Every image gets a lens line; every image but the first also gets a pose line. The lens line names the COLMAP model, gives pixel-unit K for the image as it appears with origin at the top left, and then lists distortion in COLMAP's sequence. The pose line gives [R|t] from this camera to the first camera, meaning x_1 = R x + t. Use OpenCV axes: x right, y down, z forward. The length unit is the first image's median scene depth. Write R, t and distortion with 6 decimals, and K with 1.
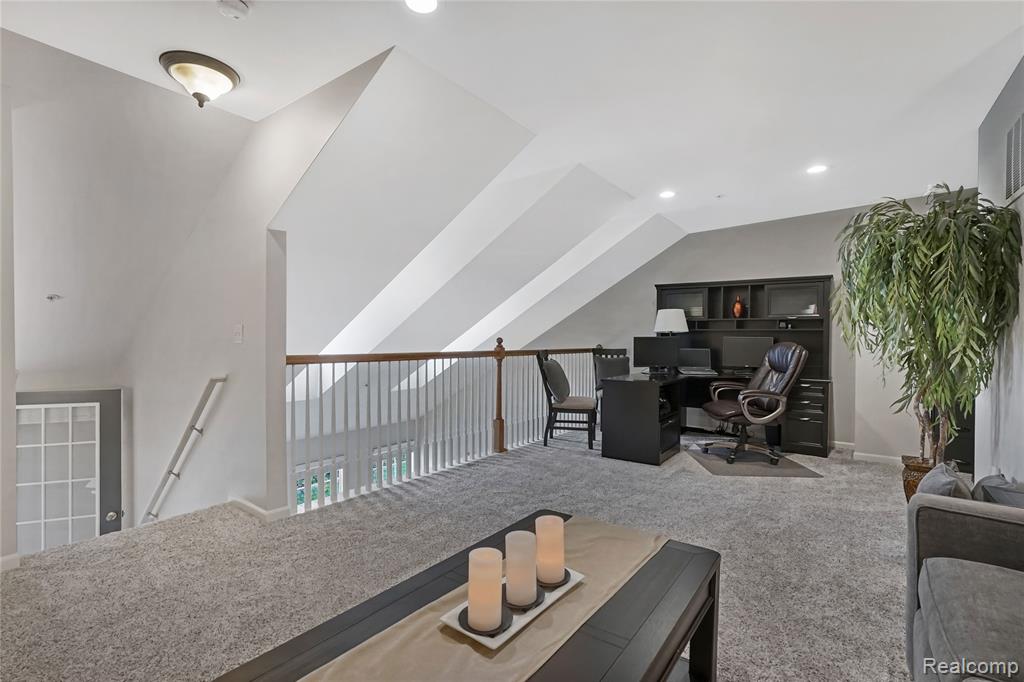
lens RADIAL K [[482.4, 0, 515.6], [0, 482.4, 331.4], [0, 0, 1]] dist [-0.044650, 0.023961]
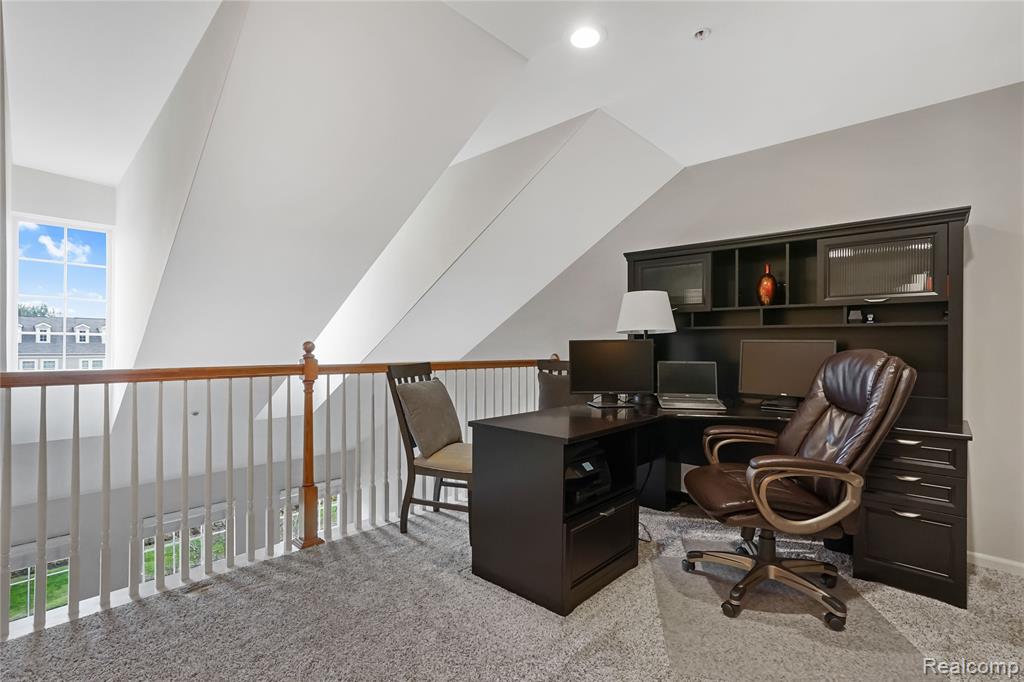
lens RADIAL K [[487.8, 0, 511.8], [0, 487.8, 336.5], [0, 0, 1]] dist [-0.031494, 0.018298]
pose [[0.992808, -0.003805, -0.119657, 0.260703], [0.002829, 0.999961, -0.008327, 0.012152], [0.119684, 0.007928, 0.992780, 0.450865]]
